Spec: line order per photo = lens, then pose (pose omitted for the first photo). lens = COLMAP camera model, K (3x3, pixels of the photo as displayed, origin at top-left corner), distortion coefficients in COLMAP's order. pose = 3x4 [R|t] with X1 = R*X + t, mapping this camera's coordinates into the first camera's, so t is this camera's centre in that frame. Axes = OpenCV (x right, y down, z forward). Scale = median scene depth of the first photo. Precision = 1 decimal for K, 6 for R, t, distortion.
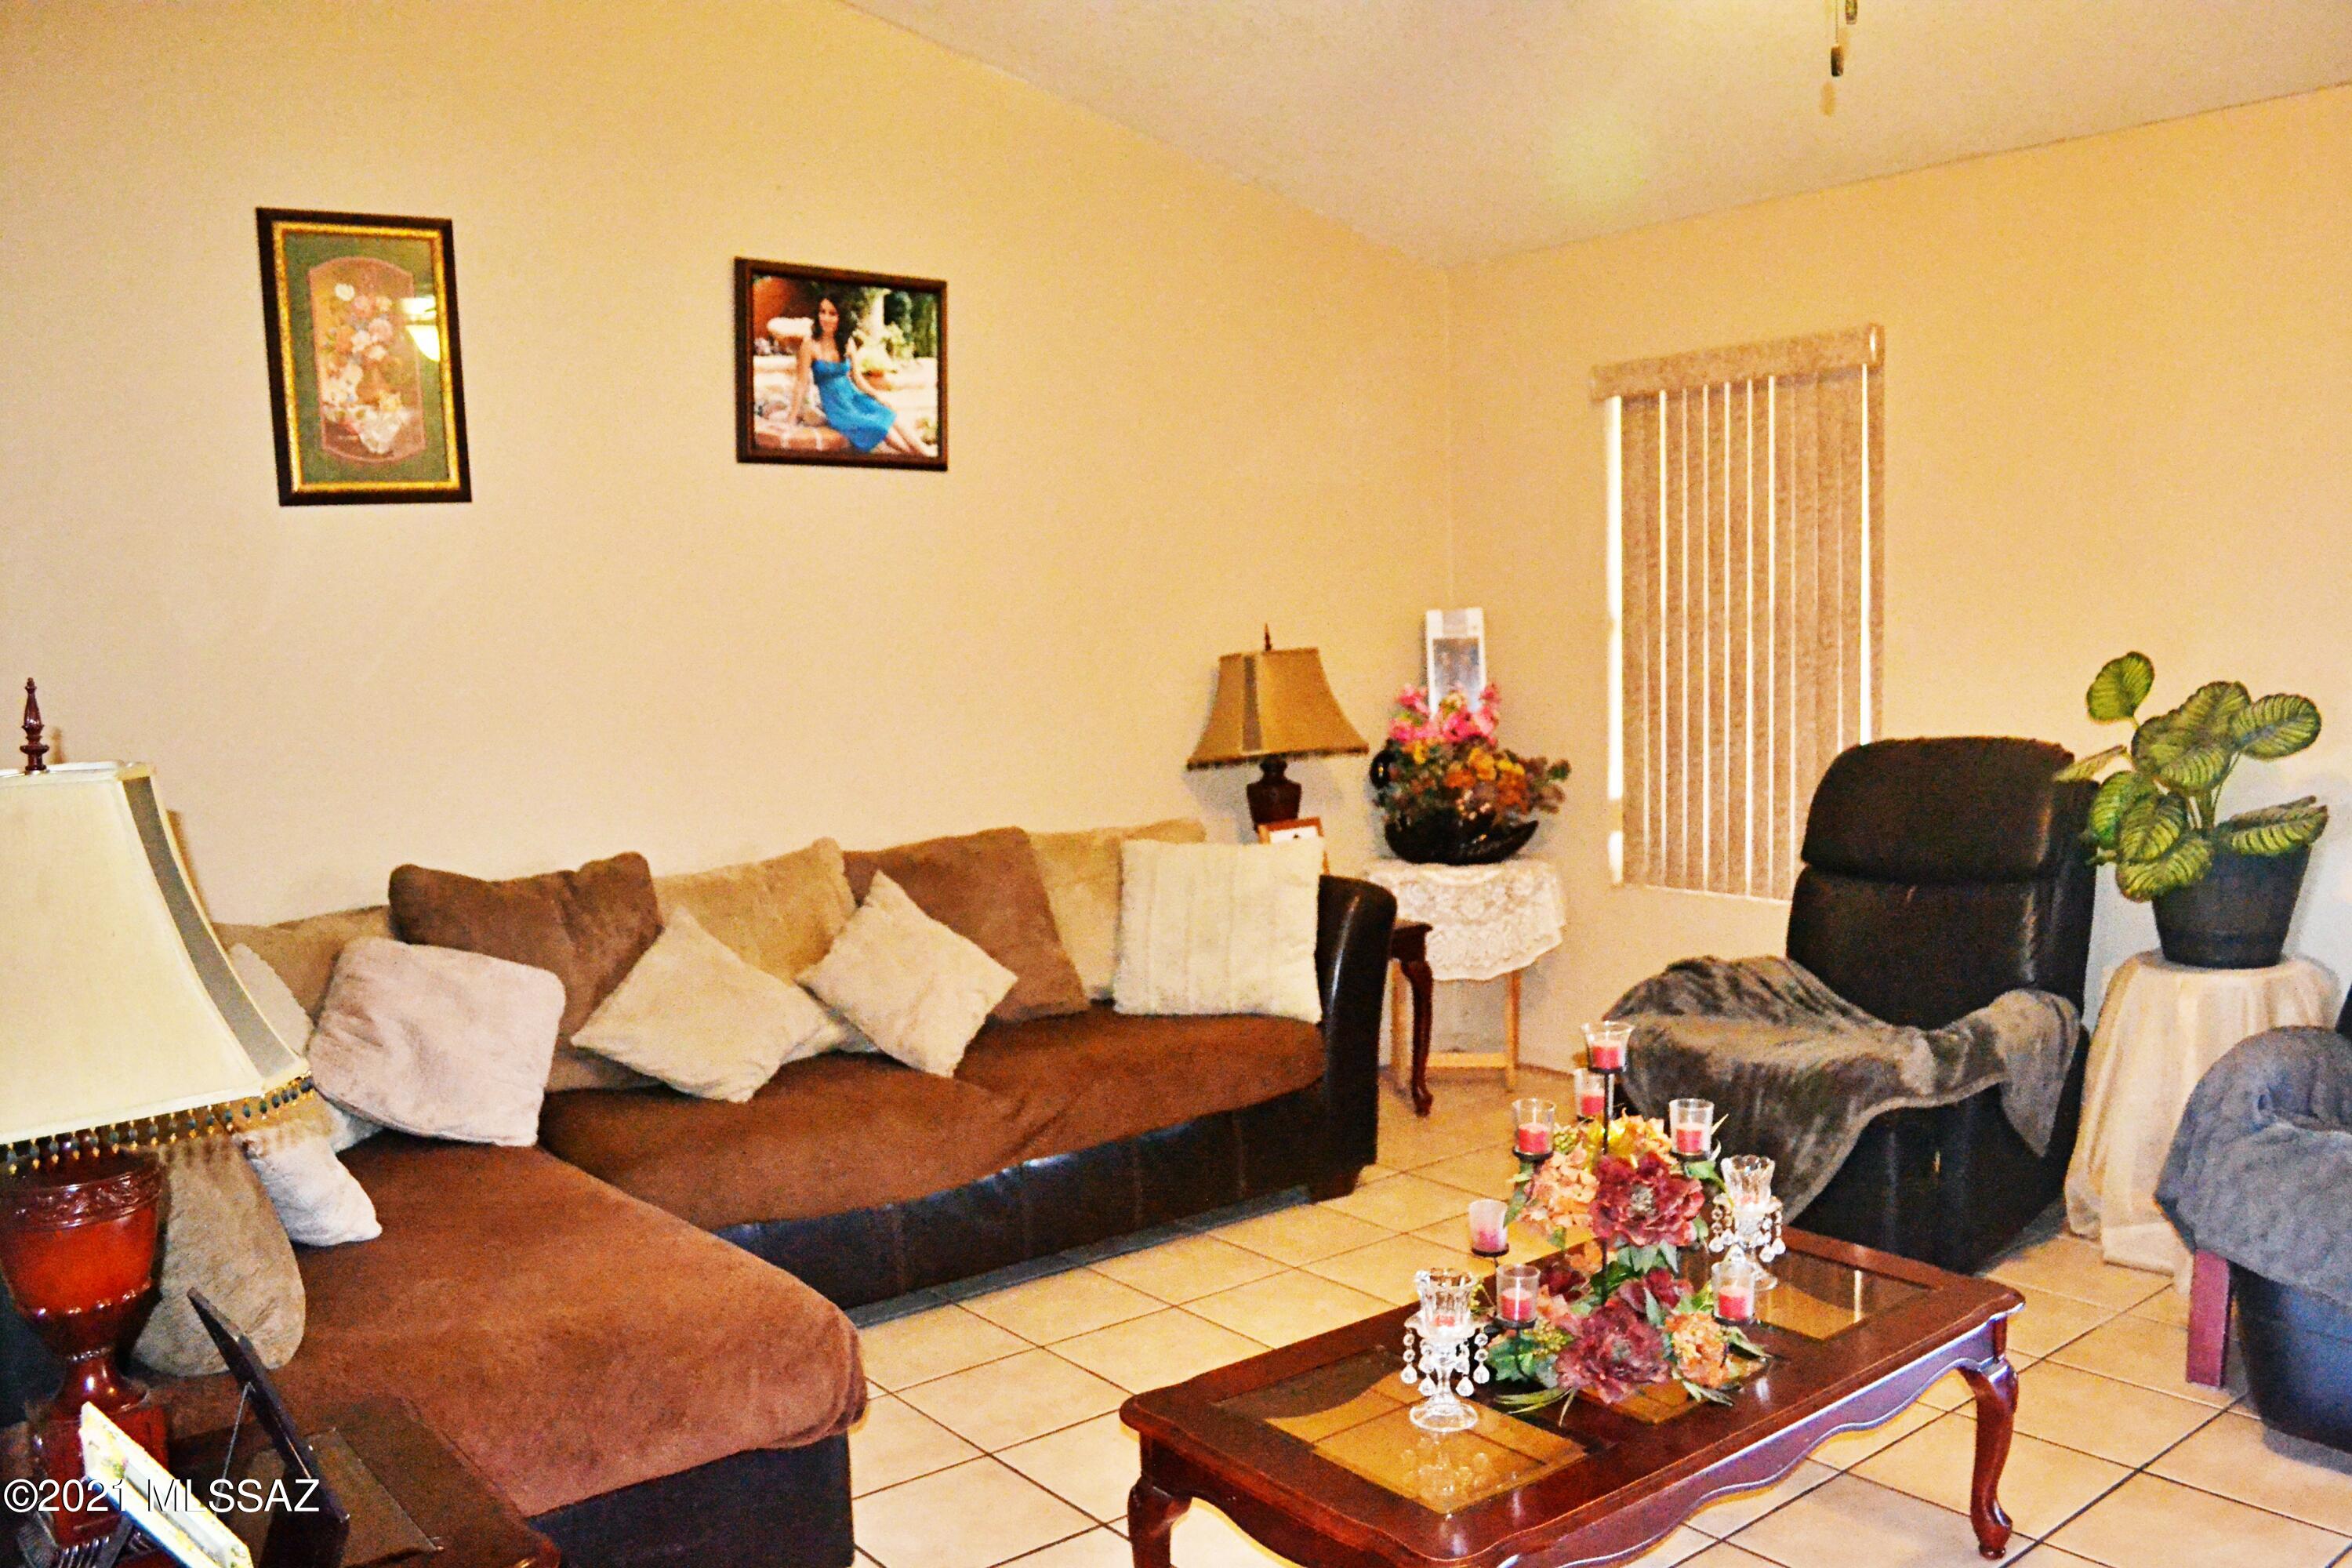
lens RADIAL K [[1858.9, 0, 1174.5], [0, 1858.9, 786.1], [0, 0, 1]] dist [-0.077571, 0.000757]
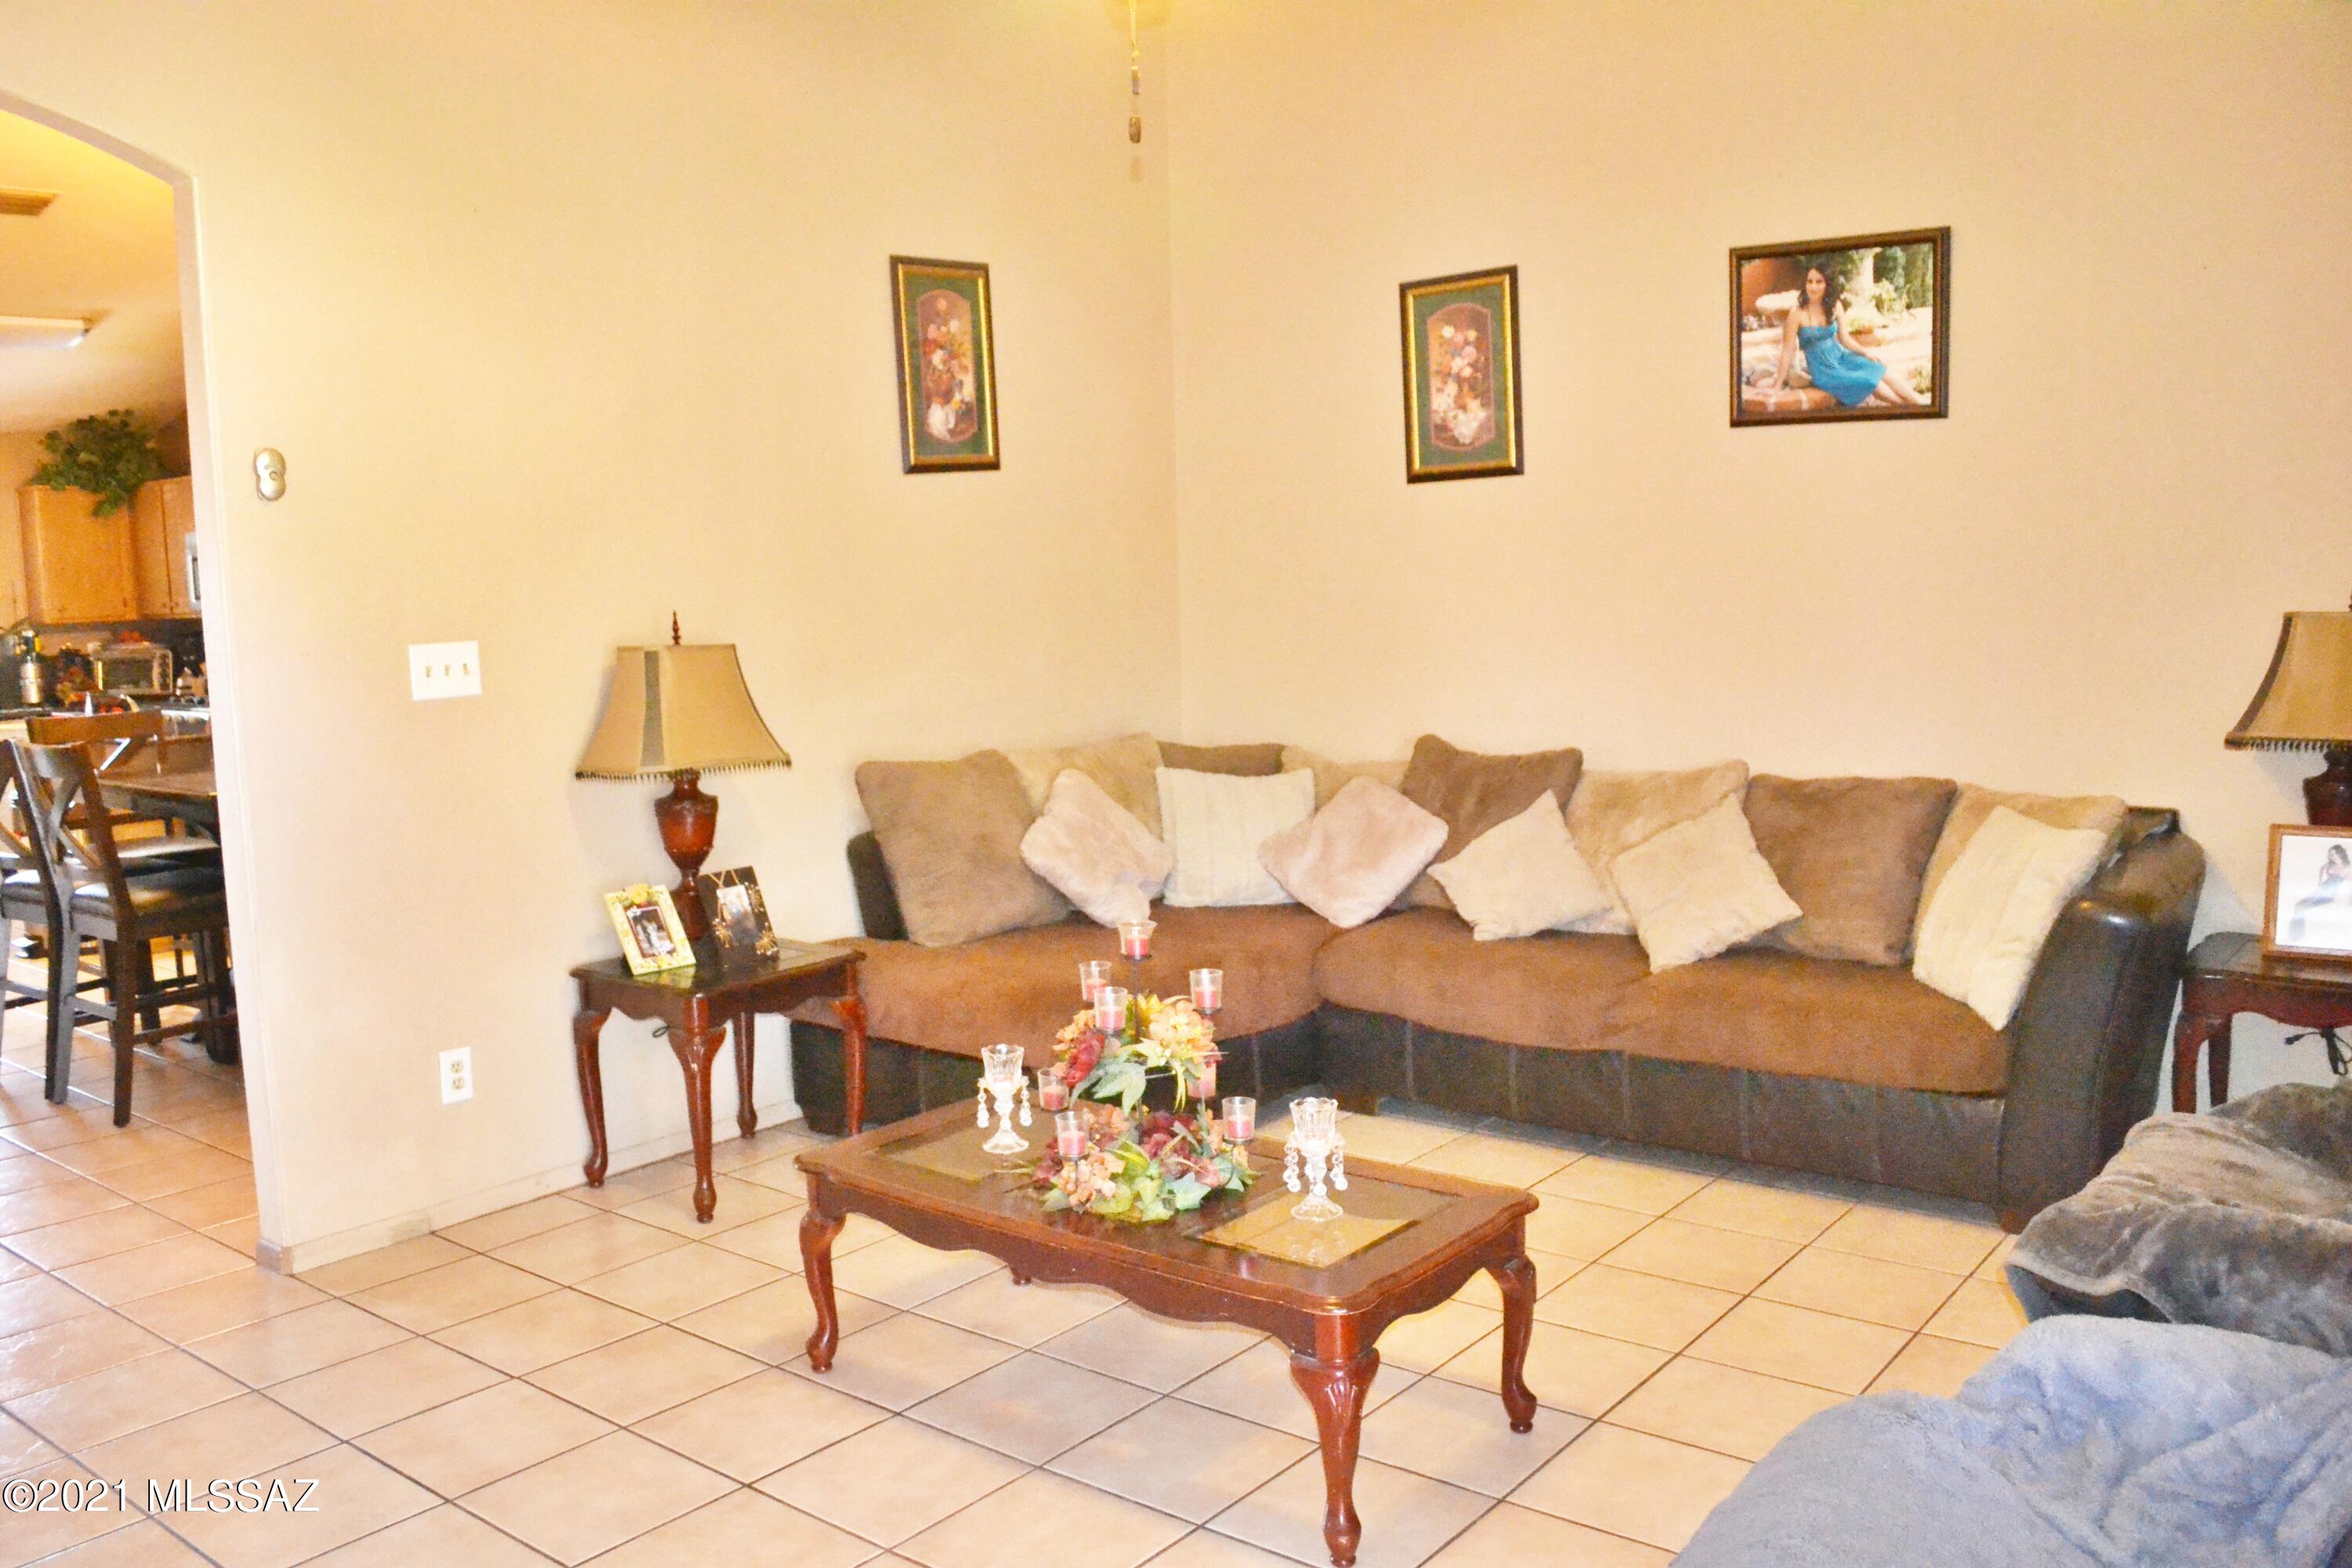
lens RADIAL K [[1858.9, 0, 1170.7], [0, 1858.9, 801.0], [0, 0, 1]] dist [-0.077571, 0.000757]
pose [[0.234690, 0.140327, -0.961888, 0.802632], [-0.071593, 0.989333, 0.126863, -0.063957], [0.969430, 0.039091, 0.242233, 0.385004]]
